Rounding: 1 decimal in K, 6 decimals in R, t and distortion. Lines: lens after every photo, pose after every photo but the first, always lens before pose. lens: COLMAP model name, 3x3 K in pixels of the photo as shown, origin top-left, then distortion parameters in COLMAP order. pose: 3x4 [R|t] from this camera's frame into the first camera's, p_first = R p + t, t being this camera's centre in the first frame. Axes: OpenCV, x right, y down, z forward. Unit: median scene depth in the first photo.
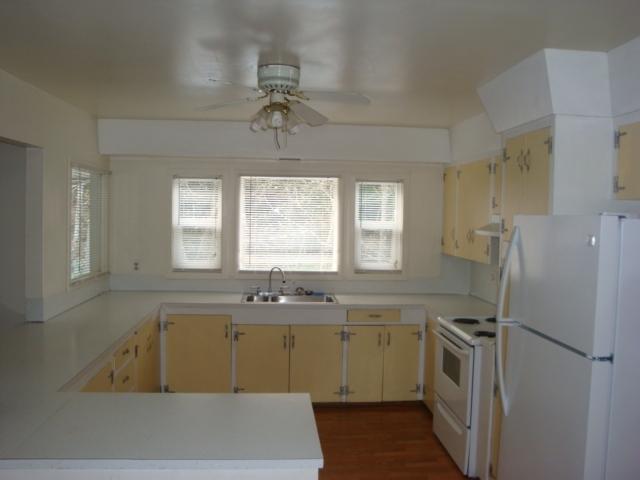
lens RADIAL K [[571.4, 0, 320.0], [0, 571.4, 240.0], [0, 0, 1]] dist [-0.150297, 0.118541]
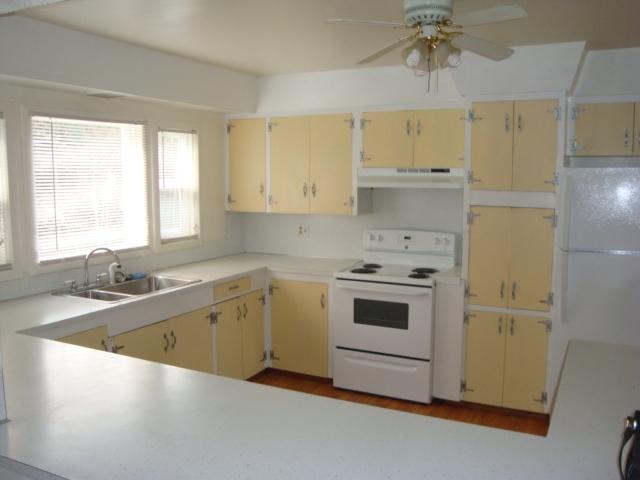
lens RADIAL K [[571.4, 0, 320.0], [0, 571.4, 240.0], [0, 0, 1]] dist [-0.150297, 0.118541]
pose [[0.534944, -0.117562, 0.836668, -0.500921], [0.057807, 0.993044, 0.102574, -0.018046], [-0.842907, -0.006506, 0.538019, 0.385149]]
